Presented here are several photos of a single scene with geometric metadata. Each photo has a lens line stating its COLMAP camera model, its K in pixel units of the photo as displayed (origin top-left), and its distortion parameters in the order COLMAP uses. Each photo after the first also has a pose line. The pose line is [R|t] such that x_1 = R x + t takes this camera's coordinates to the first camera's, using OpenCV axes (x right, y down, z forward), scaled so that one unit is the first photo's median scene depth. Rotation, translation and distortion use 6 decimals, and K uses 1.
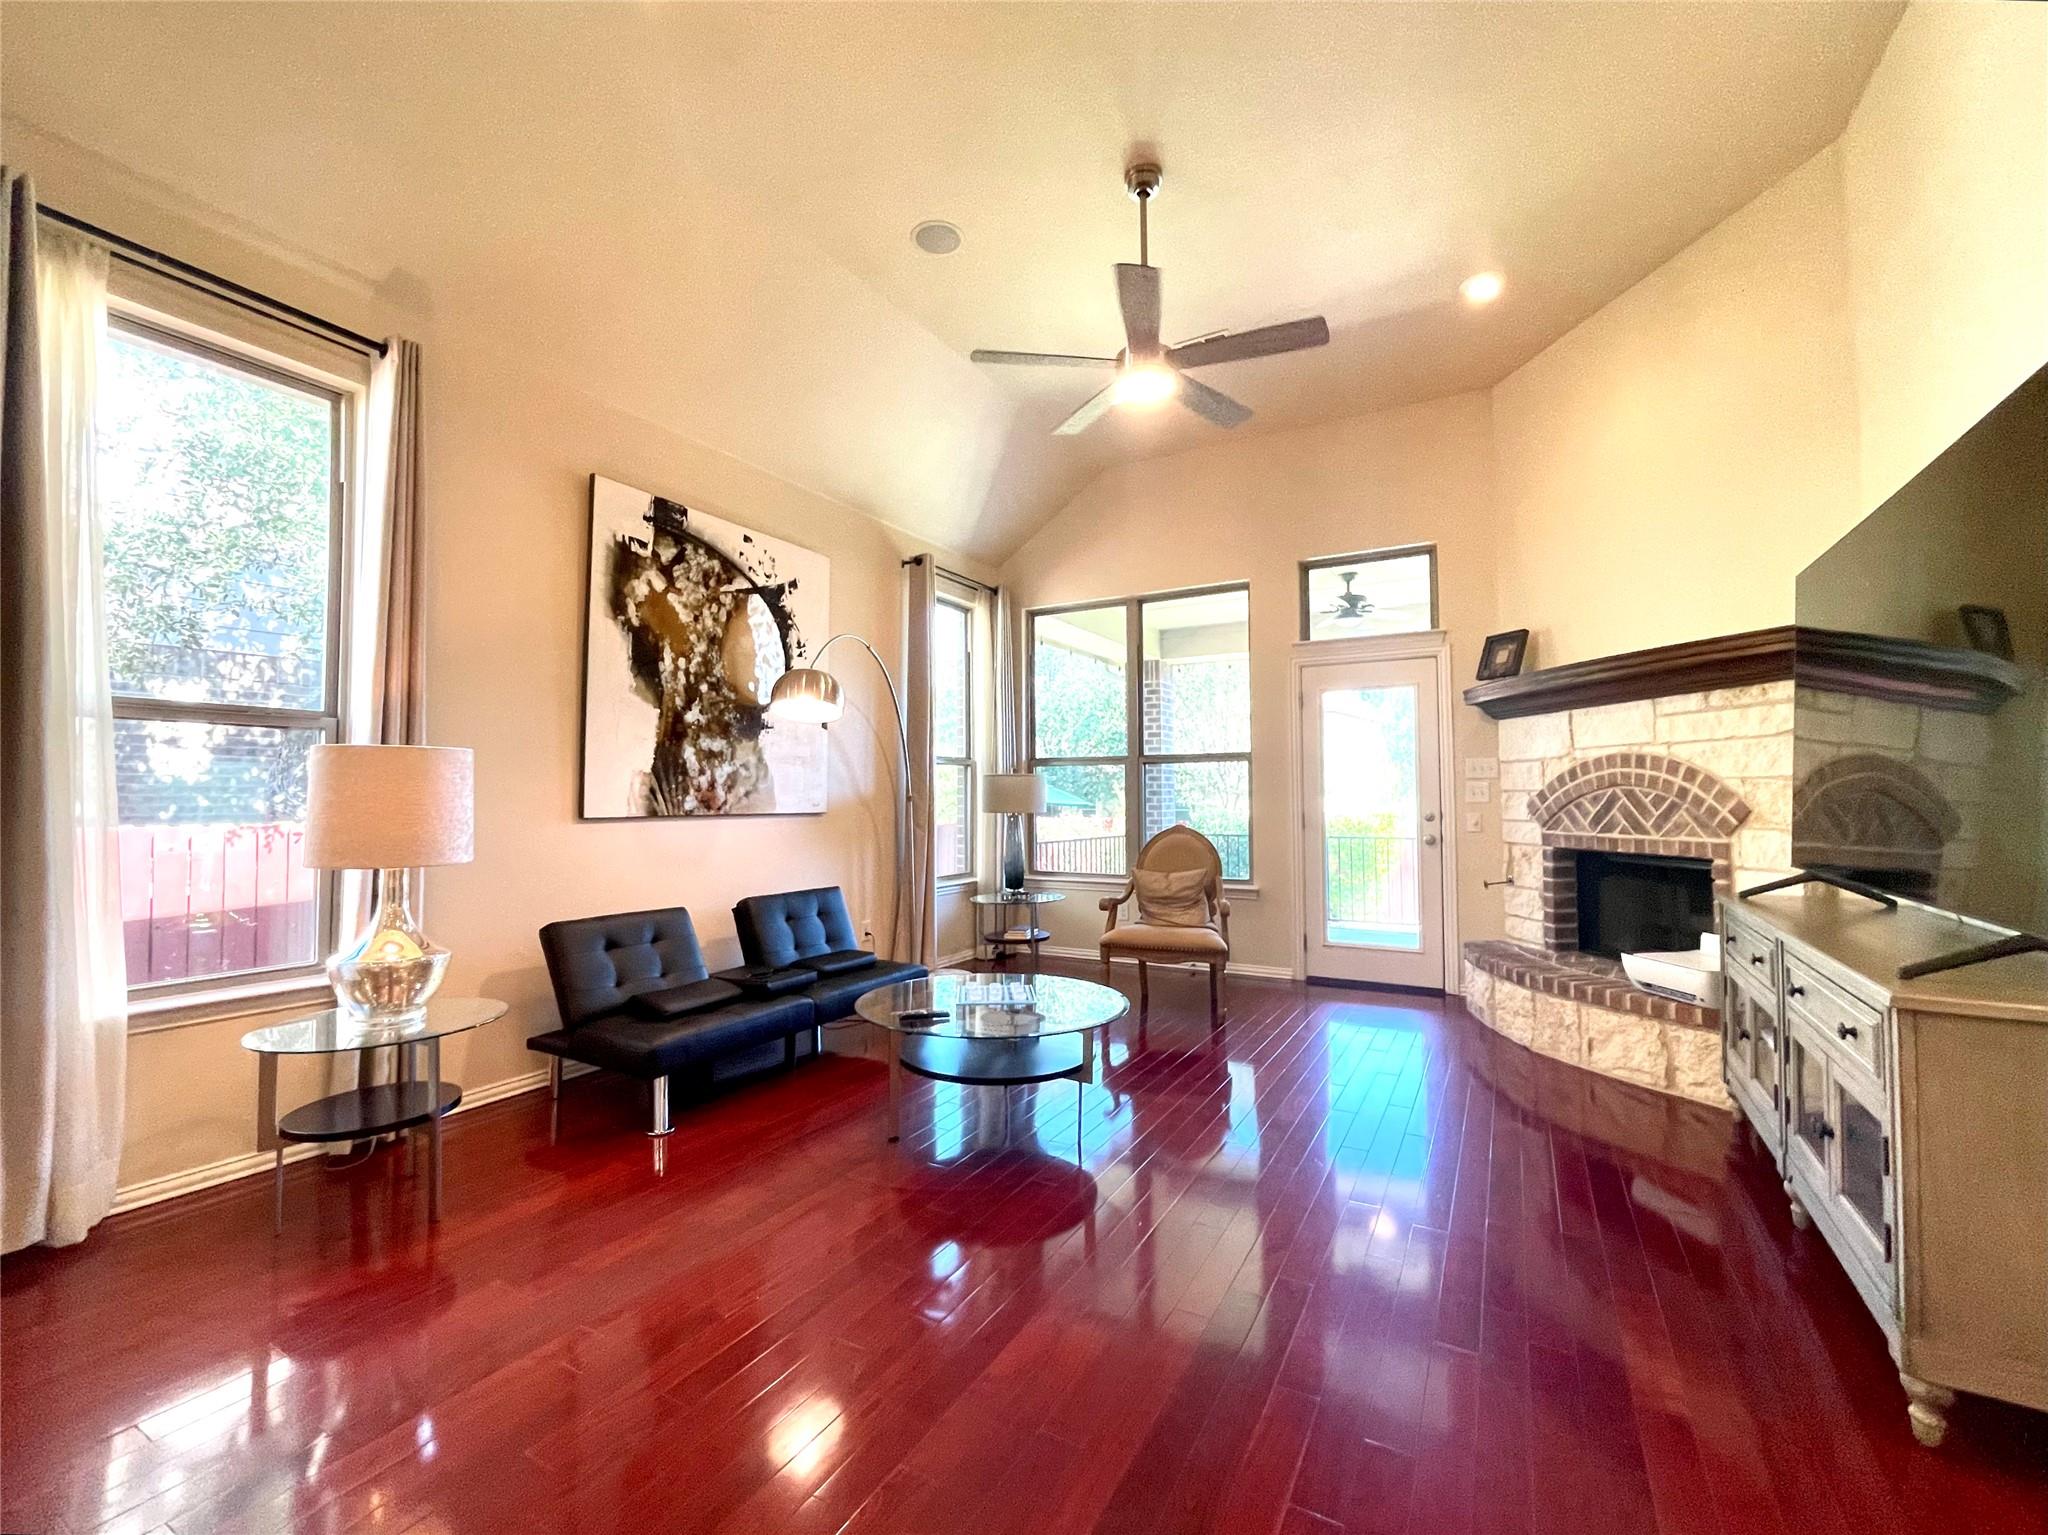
lens RADIAL K [[858.6, 0, 1024.7], [0, 858.6, 764.9], [0, 0, 1]] dist [-0.000334, -0.000041]
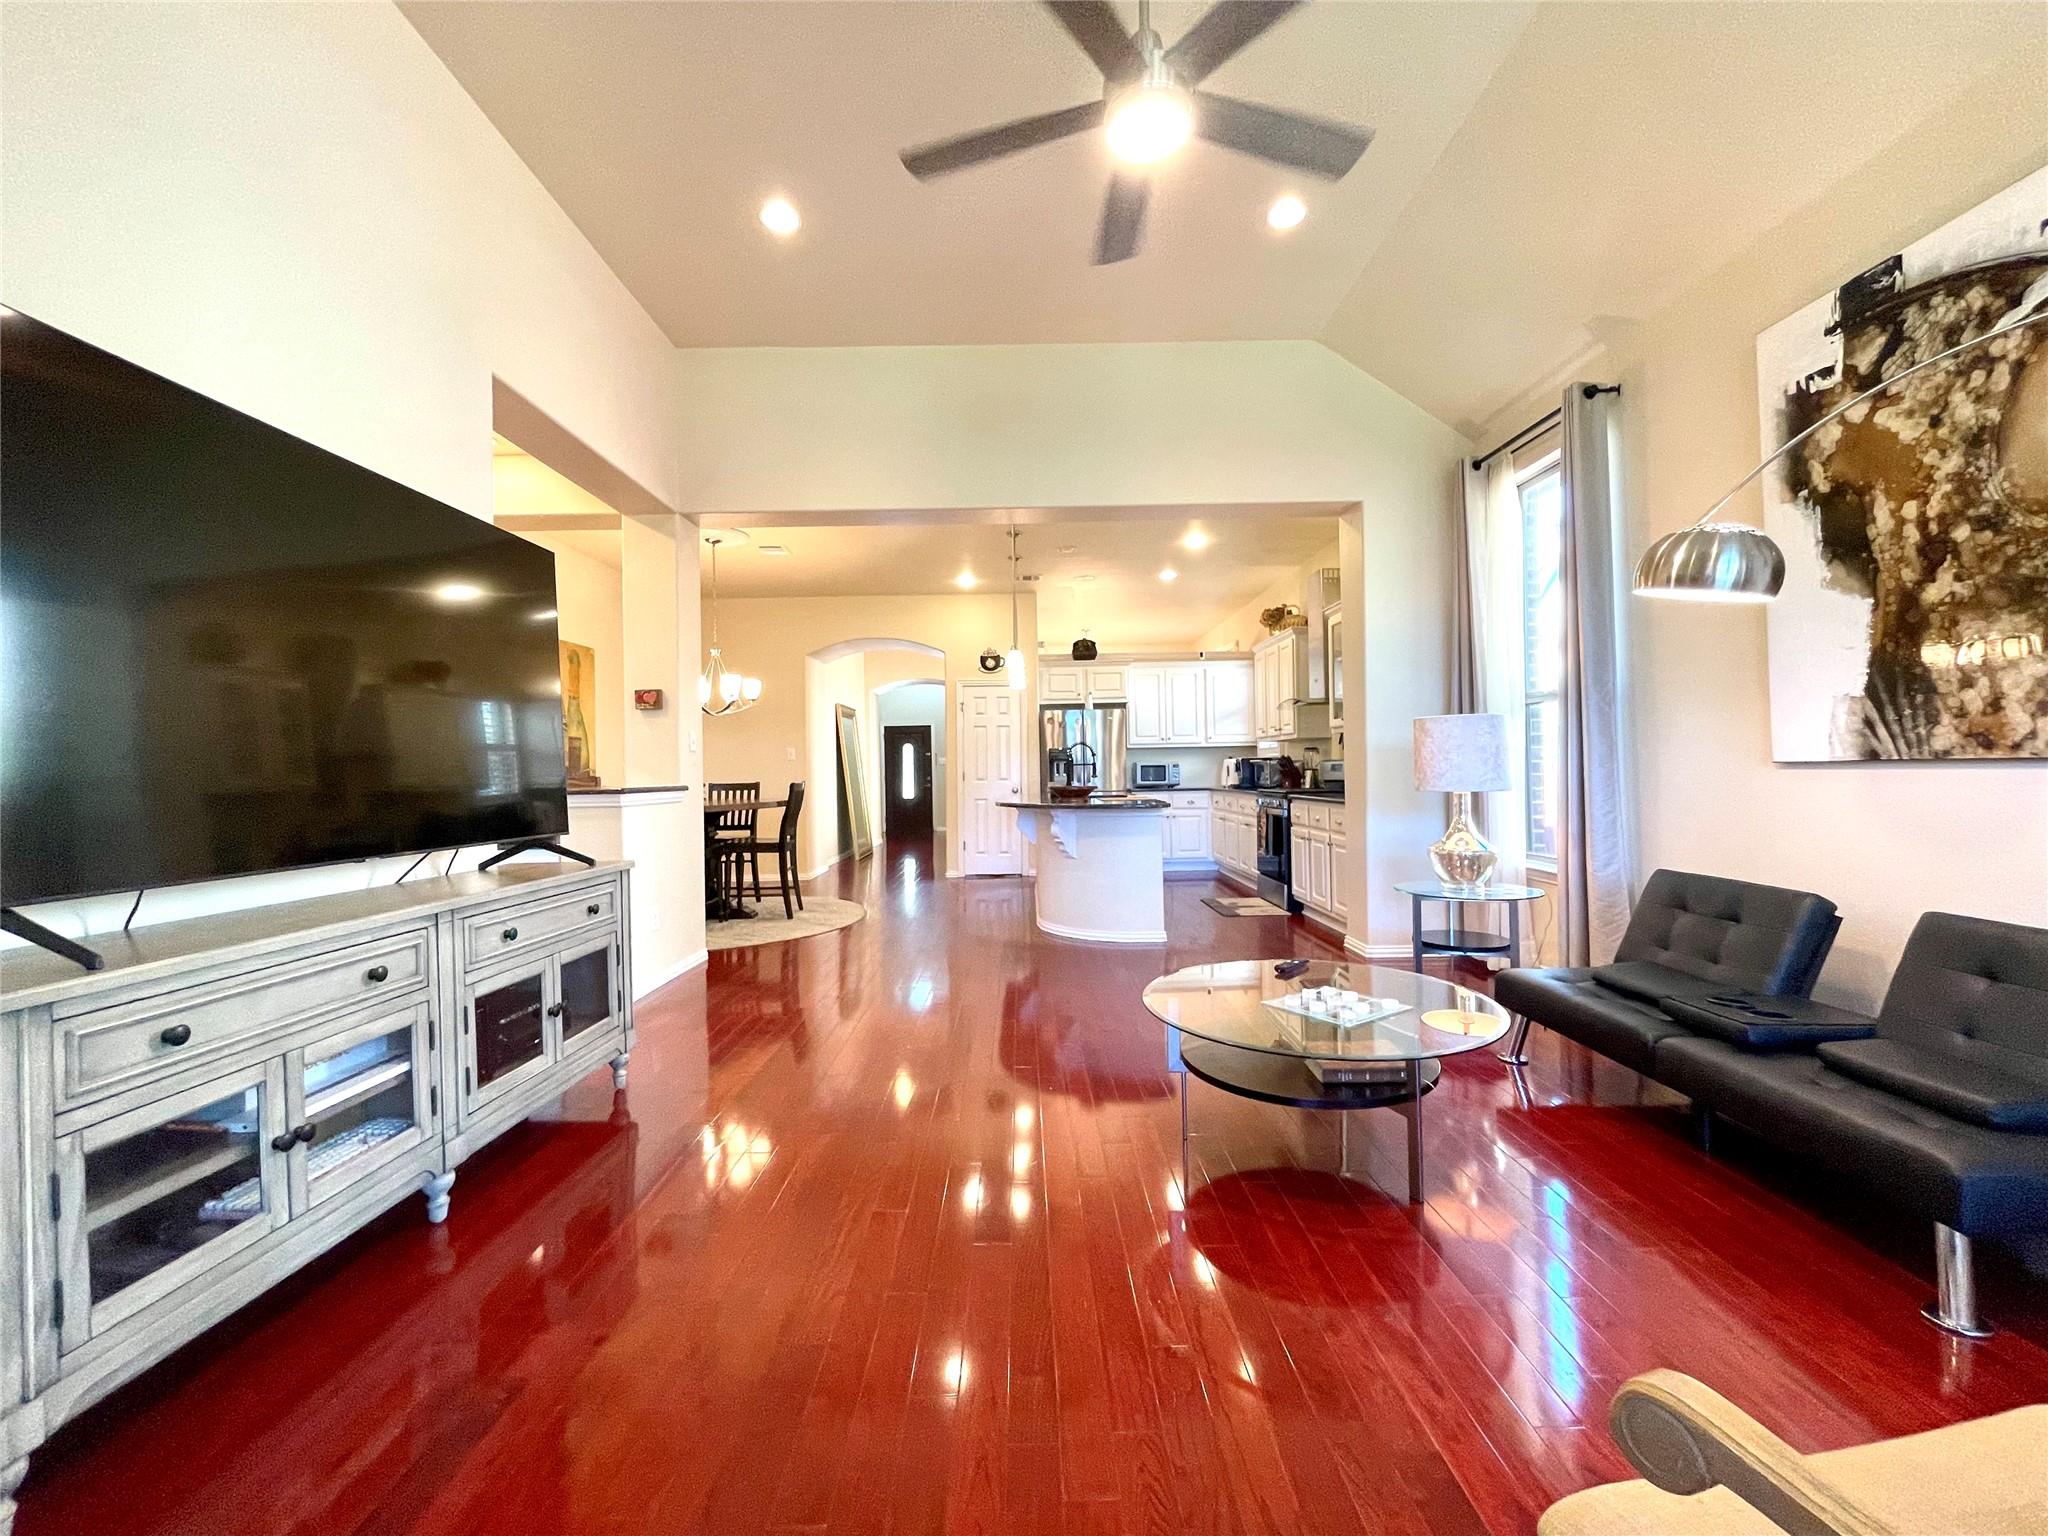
lens RADIAL K [[839.5, 0, 1025.5], [0, 839.5, 762.7], [0, 0, 1]] dist [-0.000187, 0.000432]
pose [[-0.866414, 0.015153, -0.499096, 0.438736], [0.042023, 0.998206, -0.042644, 0.058647], [0.497555, -0.057921, -0.865497, 1.173865]]
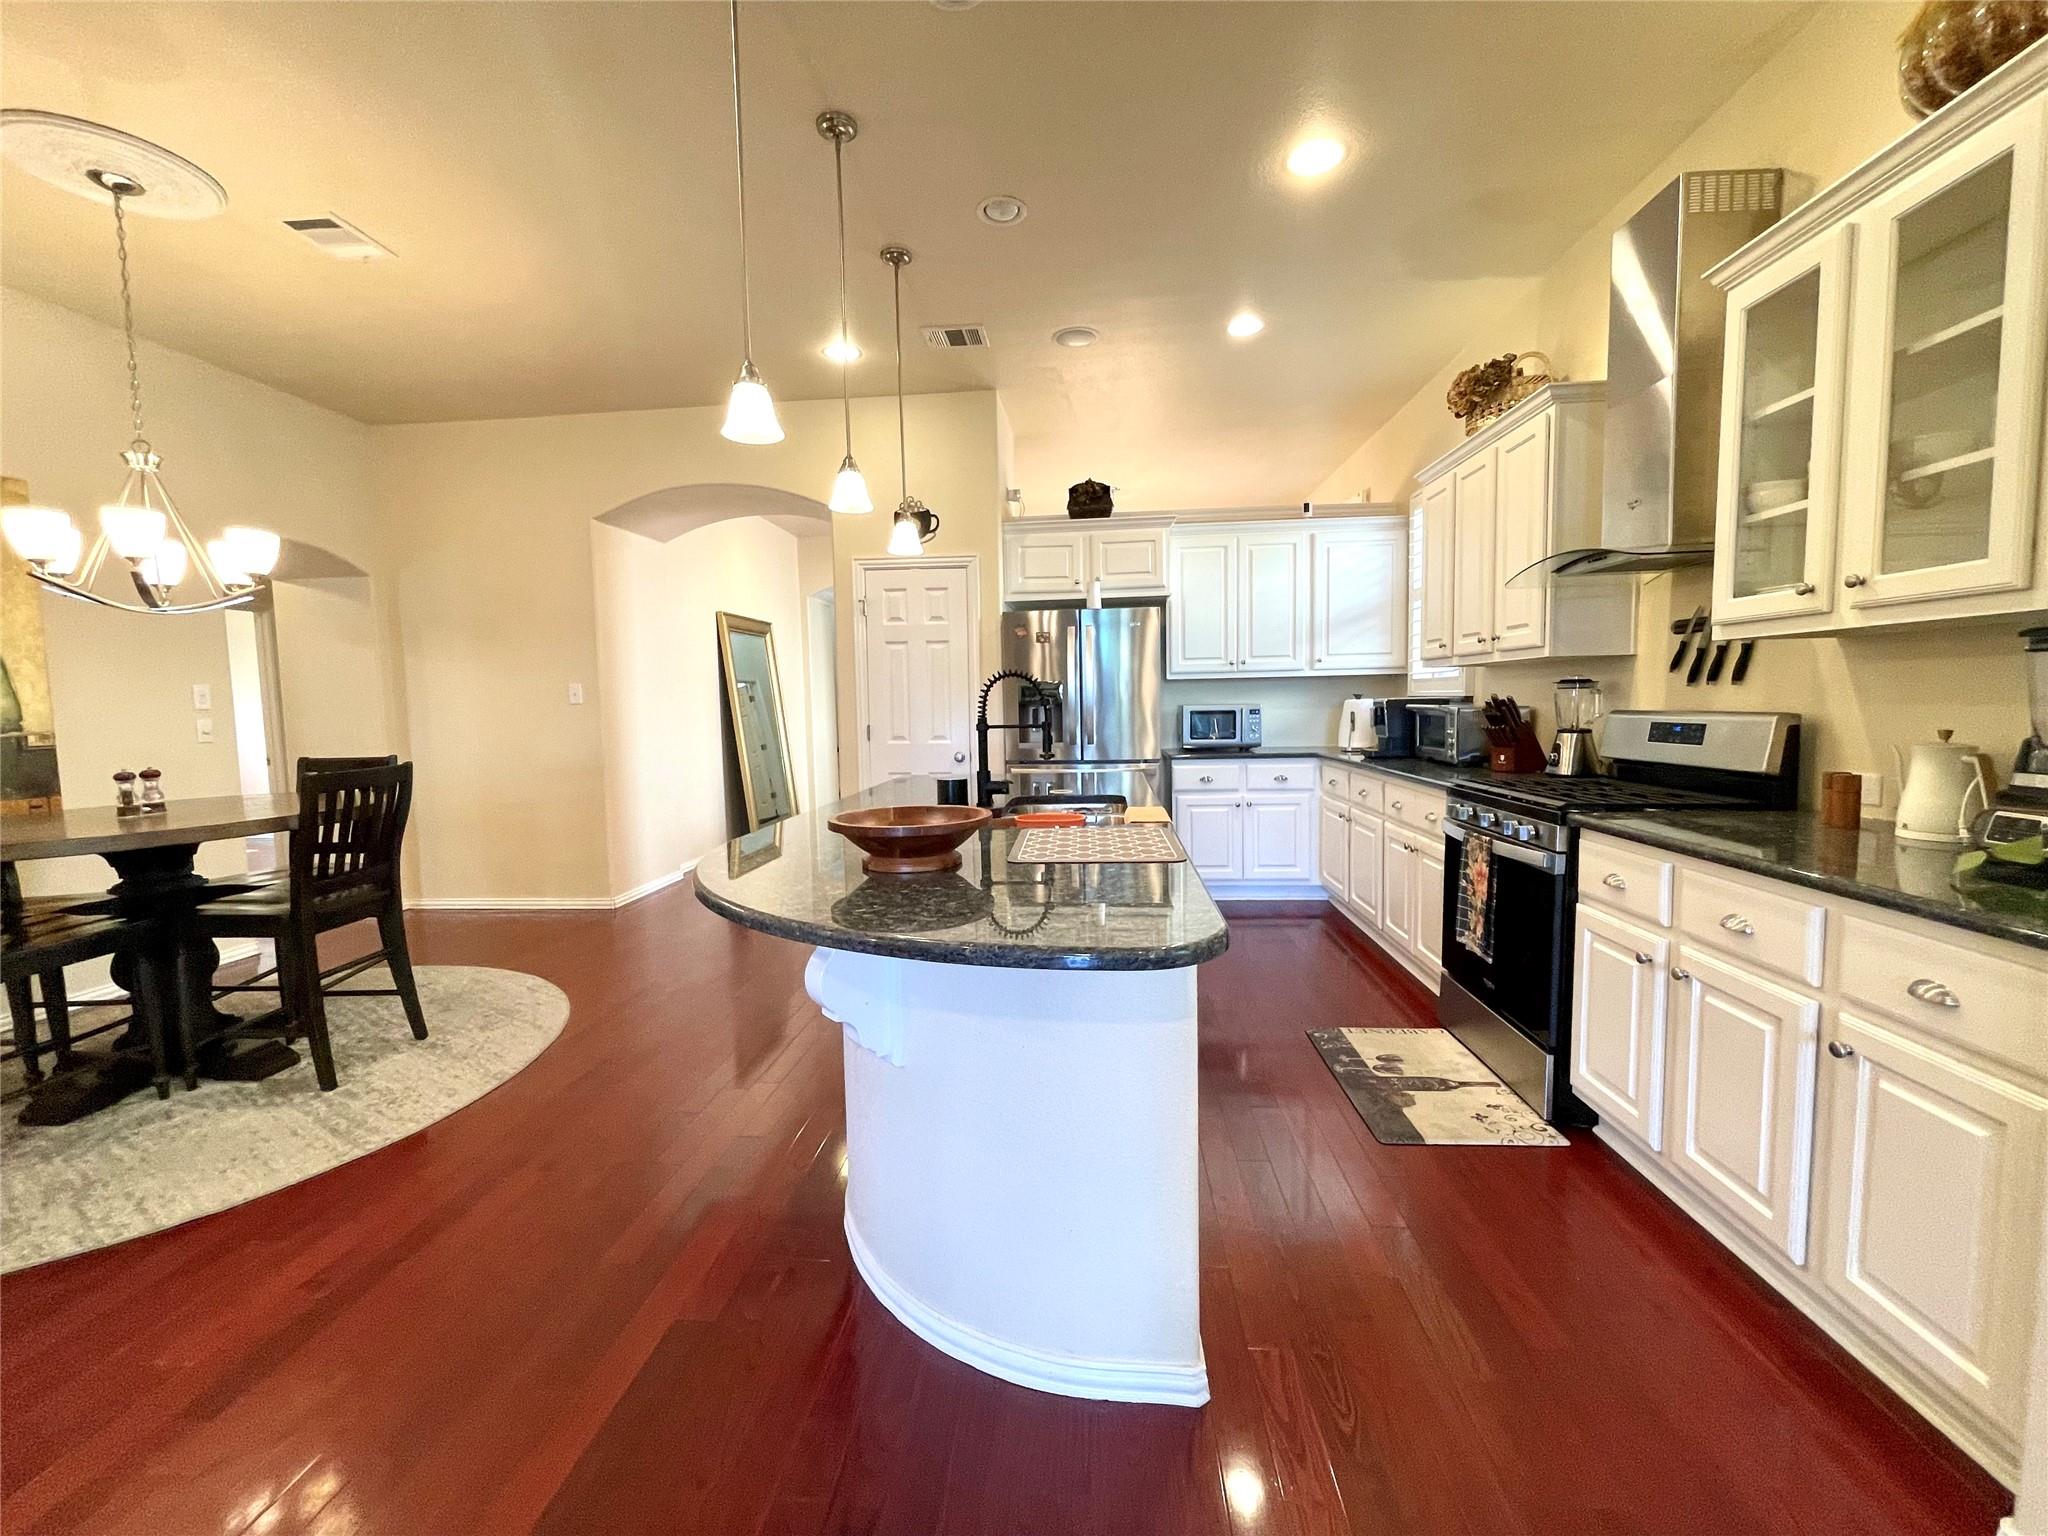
lens RADIAL K [[839.5, 0, 1025.5], [0, 839.5, 762.7], [0, 0, 1]] dist [-0.000187, 0.000432]
pose [[-0.907706, 0.054448, -0.416060, -0.184960], [0.041854, 0.998349, 0.039338, 0.001874], [0.417515, 0.018293, -0.908486, 0.438258]]
